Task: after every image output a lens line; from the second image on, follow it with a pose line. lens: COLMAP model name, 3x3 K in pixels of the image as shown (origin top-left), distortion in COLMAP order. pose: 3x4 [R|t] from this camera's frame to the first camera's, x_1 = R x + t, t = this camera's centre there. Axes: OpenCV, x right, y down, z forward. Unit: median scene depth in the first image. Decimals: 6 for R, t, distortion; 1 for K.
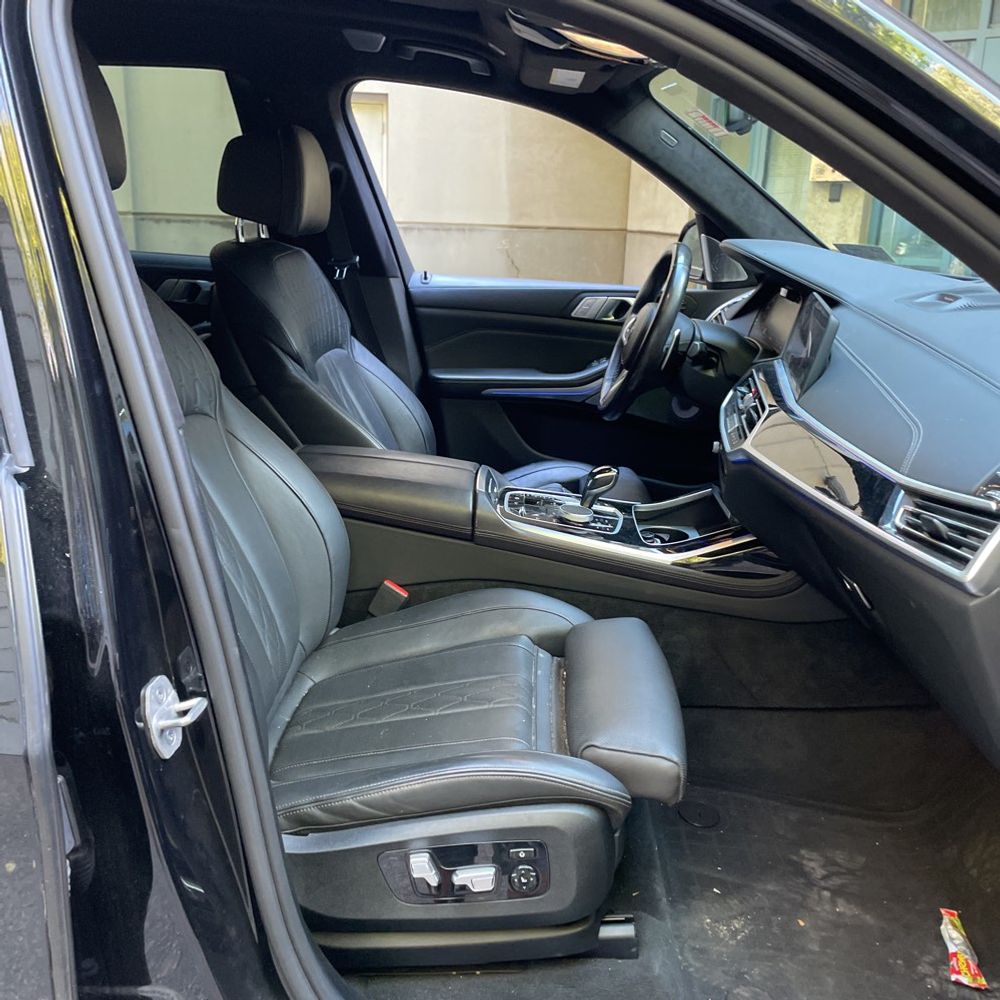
lens RADIAL K [[1007.6, 0, 504.1], [0, 1007.6, 490.7], [0, 0, 1]] dist [0.104550, -0.161476]
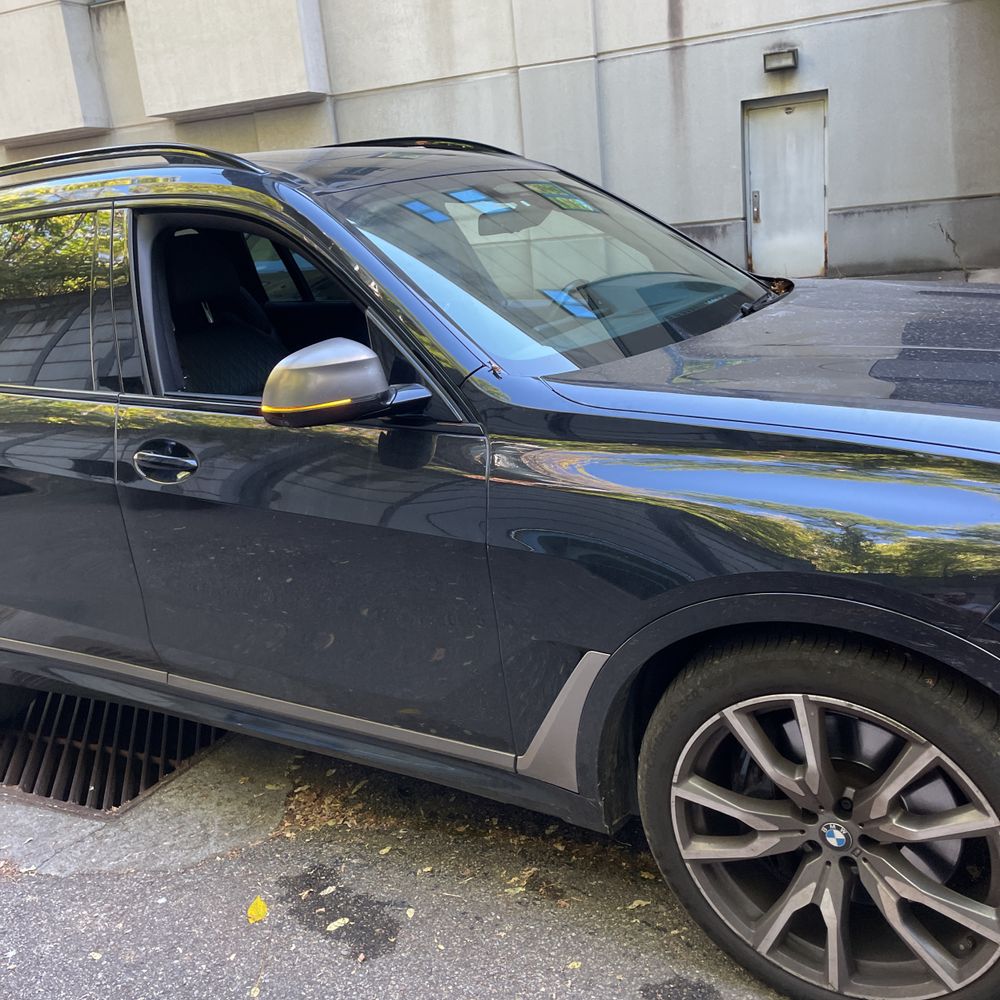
lens RADIAL K [[1014.8, 0, 510.6], [0, 1014.8, 481.0], [0, 0, 1]] dist [0.094164, -0.123062]
pose [[0.859213, 0.019837, -0.511234, 0.411254], [-0.017695, 0.999802, 0.009055, 0.032414], [0.511313, 0.001266, 0.859394, -0.217325]]
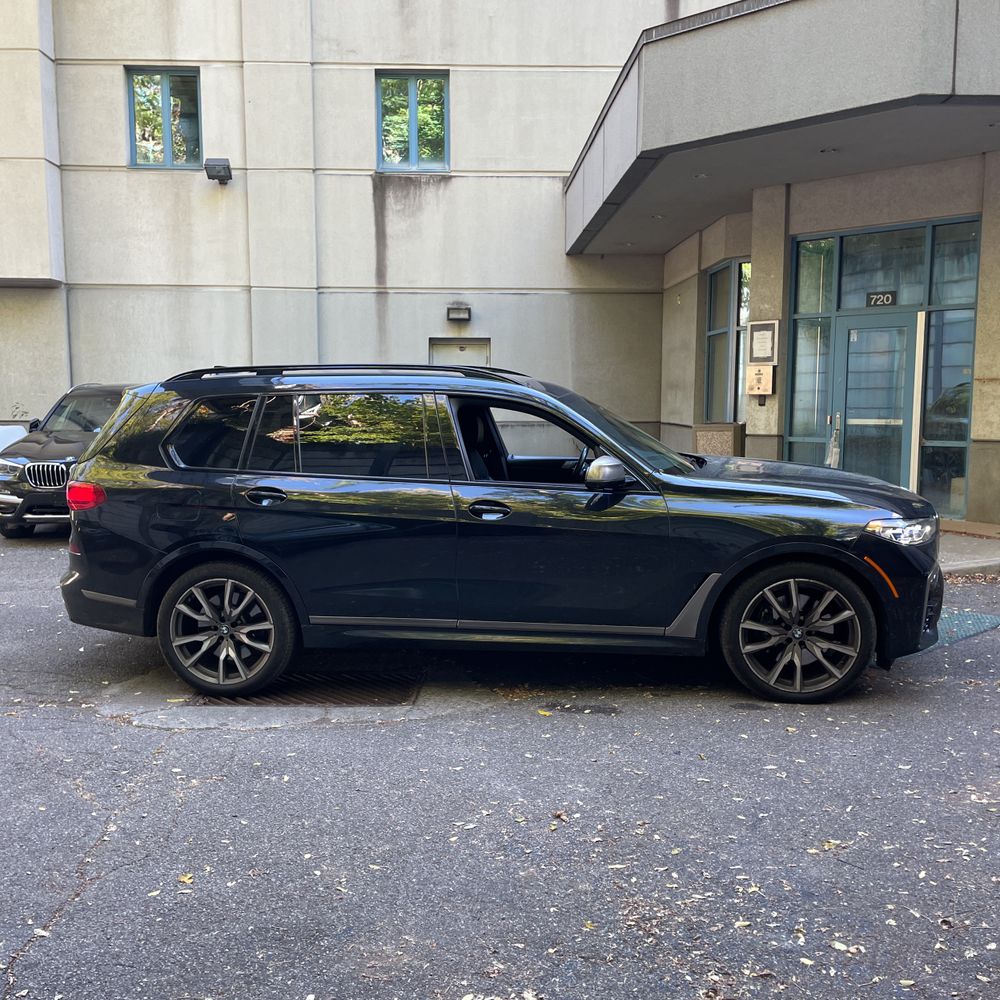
lens RADIAL K [[1007.6, 0, 504.1], [0, 1007.6, 490.7], [0, 0, 1]] dist [0.104550, -0.161476]
pose [[0.995697, -0.019218, -0.090649, 0.087466], [0.002947, 0.984329, -0.176315, 0.219177], [0.092617, 0.175290, 0.980151, -1.006347]]
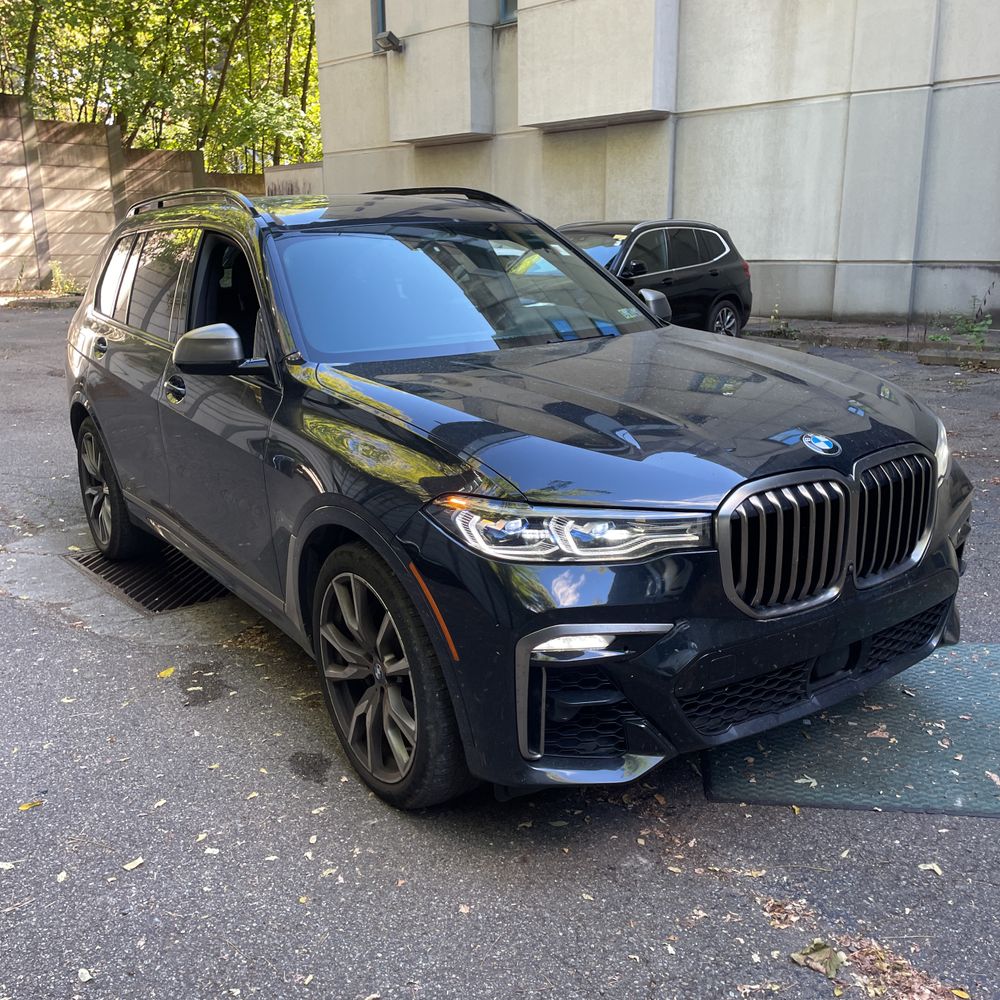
lens RADIAL K [[1007.6, 0, 504.1], [0, 1007.6, 490.7], [0, 0, 1]] dist [0.104550, -0.161476]
pose [[0.591084, 0.160382, -0.790504, 0.848922], [-0.186703, 0.980622, 0.059351, 0.010478], [0.784705, 0.112508, 0.609574, -0.137195]]
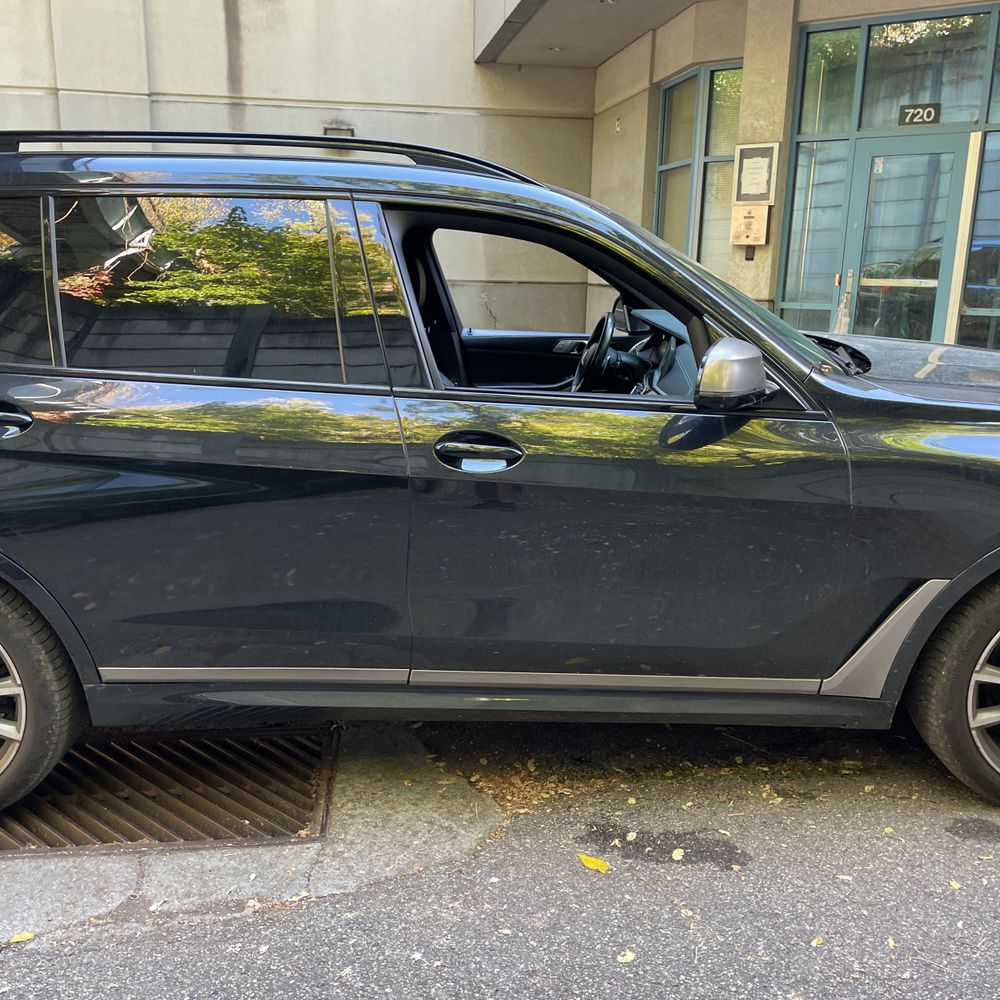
lens RADIAL K [[1010.3, 0, 503.4], [0, 1010.3, 506.5], [0, 0, 1]] dist [0.092707, -0.123102]
pose [[0.999341, -0.019782, 0.030420, -0.042105], [0.020646, 0.999384, -0.028371, 0.078175], [-0.029841, 0.028980, 0.999134, -0.403682]]
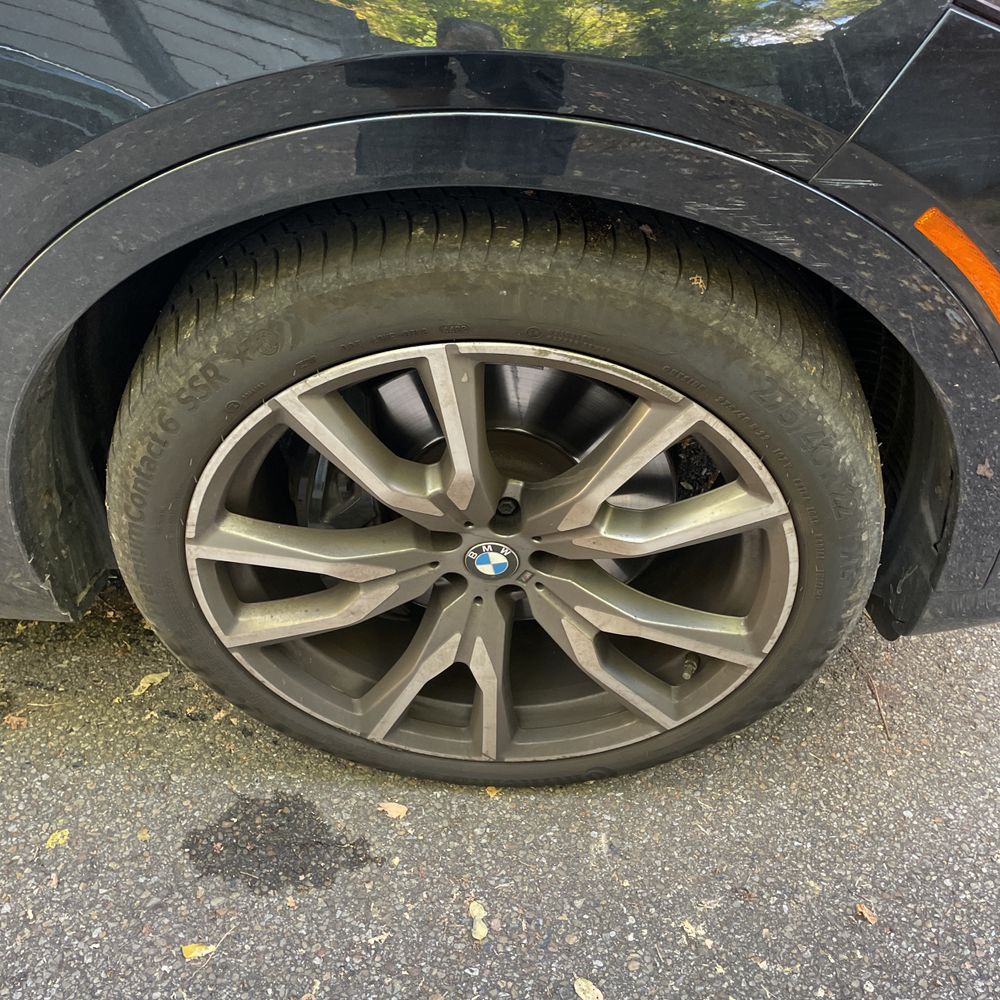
lens RADIAL K [[1007.6, 0, 504.1], [0, 1007.6, 490.7], [0, 0, 1]] dist [0.104550, -0.161476]
pose [[0.999881, -0.006944, -0.013806, 0.321533], [0.012259, 0.900362, 0.434969, 0.060362], [0.009410, -0.435086, 0.900340, 0.001129]]
